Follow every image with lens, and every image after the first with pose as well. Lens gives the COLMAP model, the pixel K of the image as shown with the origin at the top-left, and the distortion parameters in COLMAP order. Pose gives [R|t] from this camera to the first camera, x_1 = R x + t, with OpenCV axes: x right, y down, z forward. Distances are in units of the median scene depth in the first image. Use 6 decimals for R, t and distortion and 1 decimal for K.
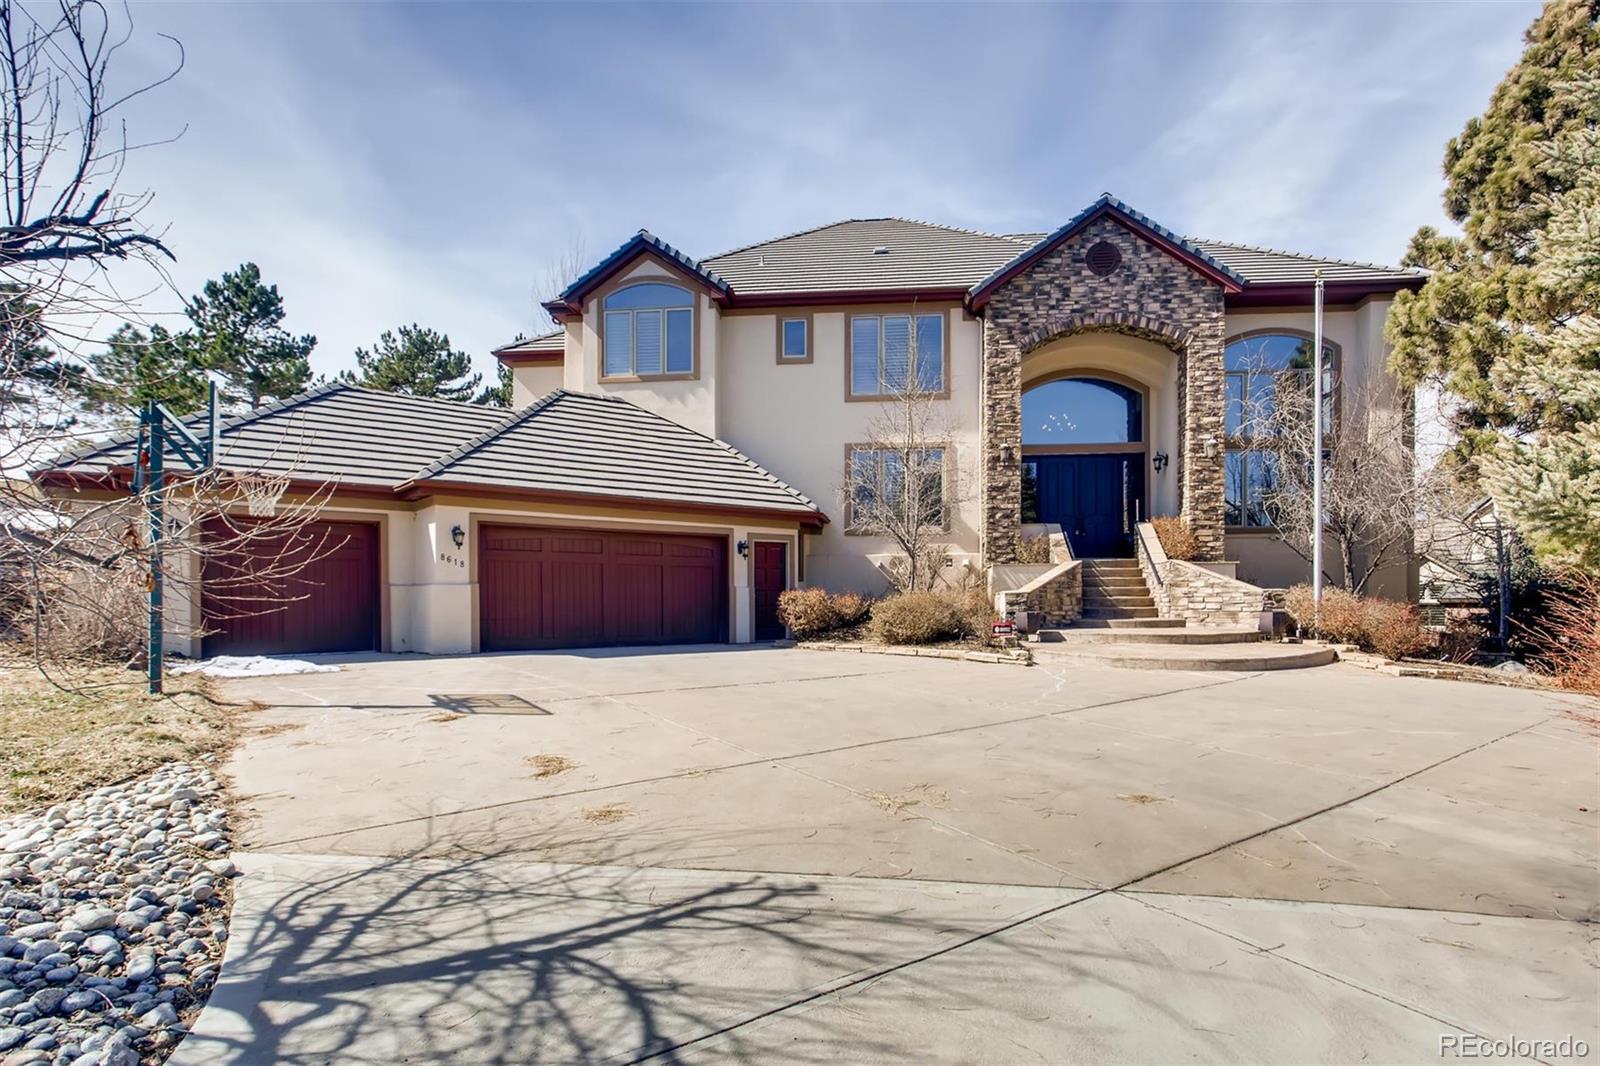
lens RADIAL K [[830.4, 0, 801.5], [0, 830.4, 516.9], [0, 0, 1]] dist [-0.016777, 0.001856]
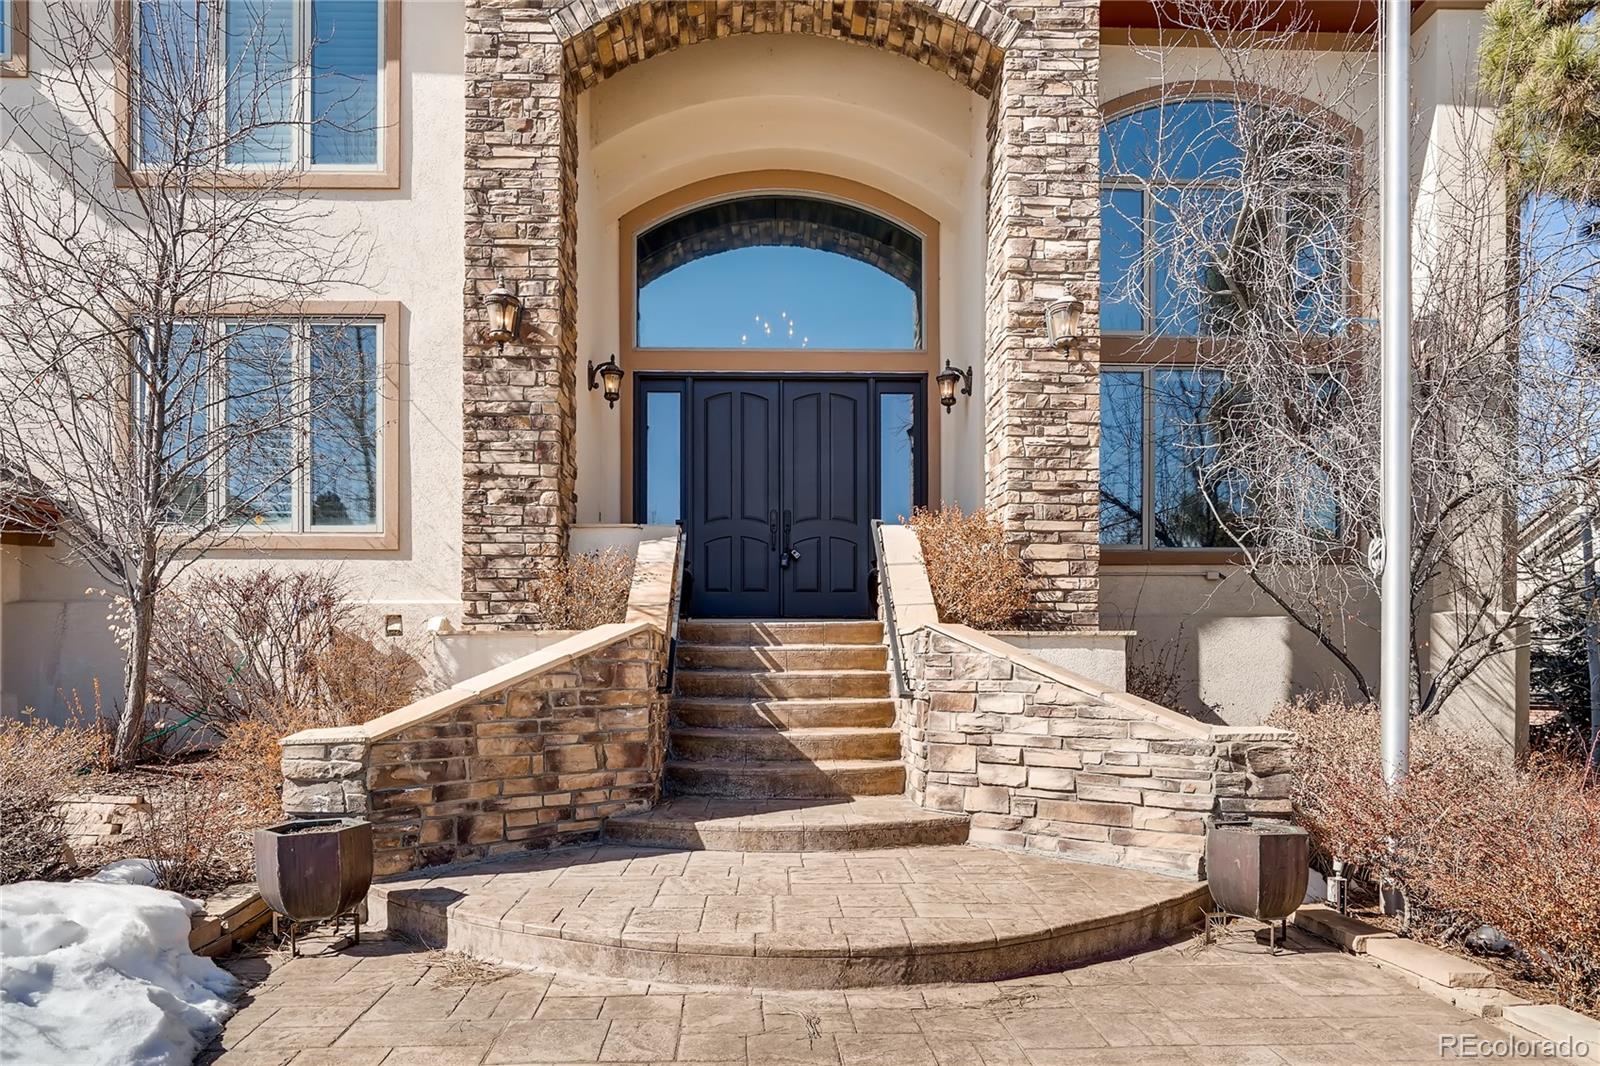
lens RADIAL K [[864.2, 0, 797.5], [0, 864.2, 553.7], [0, 0, 1]] dist [-0.026476, 0.000058]
pose [[0.994024, 0.019408, 0.107421, 0.337187], [-0.016127, 0.999379, -0.031330, 0.034090], [-0.107962, 0.029410, 0.993720, 0.633415]]
